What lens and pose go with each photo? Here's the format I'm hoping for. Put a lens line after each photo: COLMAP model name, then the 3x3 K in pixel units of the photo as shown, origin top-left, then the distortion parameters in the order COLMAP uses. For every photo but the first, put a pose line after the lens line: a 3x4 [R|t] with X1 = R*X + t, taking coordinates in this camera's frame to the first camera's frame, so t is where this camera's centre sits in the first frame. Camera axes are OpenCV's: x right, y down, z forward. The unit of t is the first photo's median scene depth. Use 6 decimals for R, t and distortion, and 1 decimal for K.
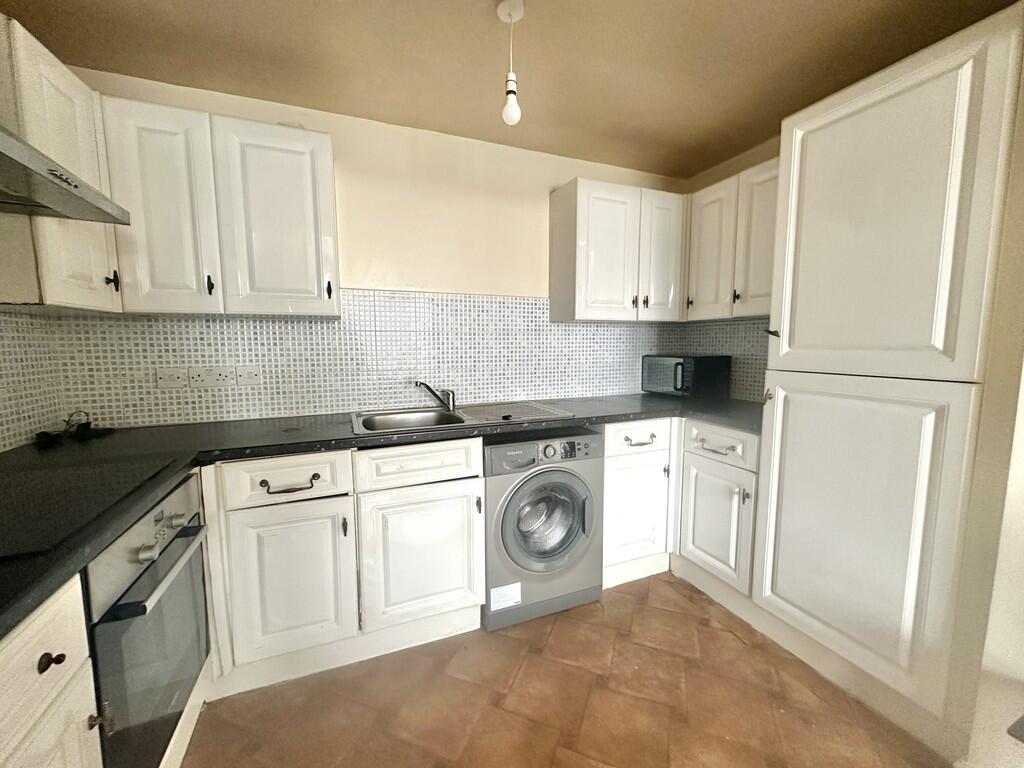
lens RADIAL K [[407.6, 0, 512.0], [0, 407.6, 384.0], [0, 0, 1]] dist [0.000746, 0.000213]
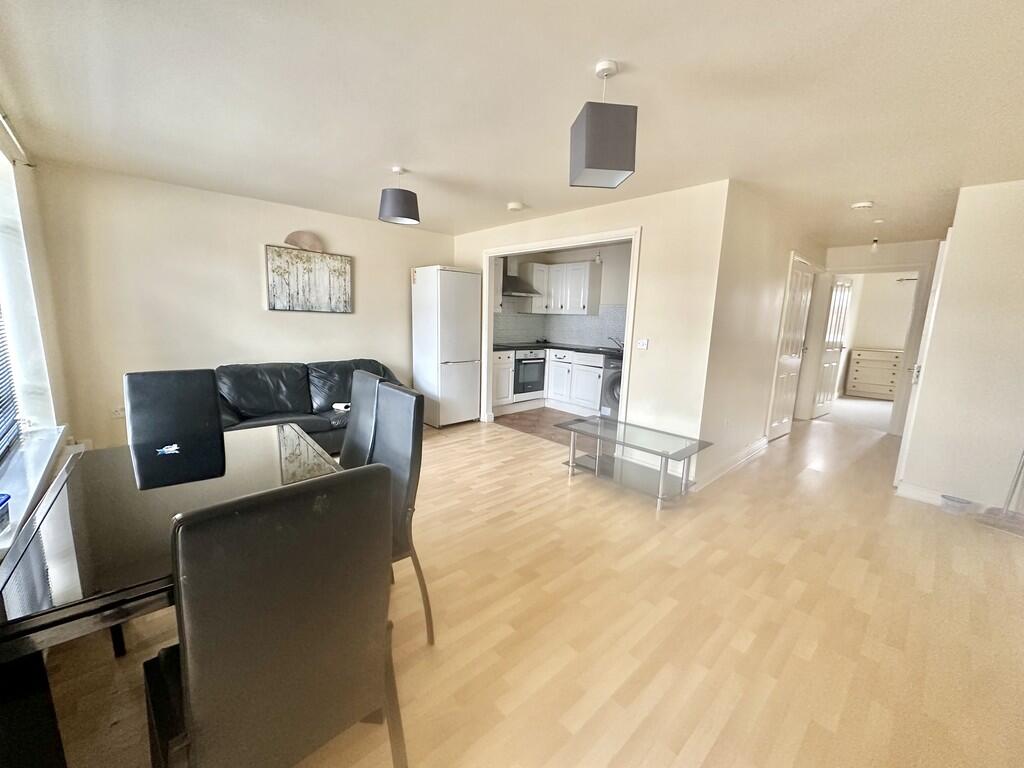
lens RADIAL K [[407.6, 0, 512.0], [0, 407.6, 384.0], [0, 0, 1]] dist [0.000746, 0.000213]
pose [[0.356769, 0.175804, -0.917501, 2.867289], [-0.132041, 0.981763, 0.136773, 0.016481], [0.924814, 0.072352, 0.373476, -0.884483]]
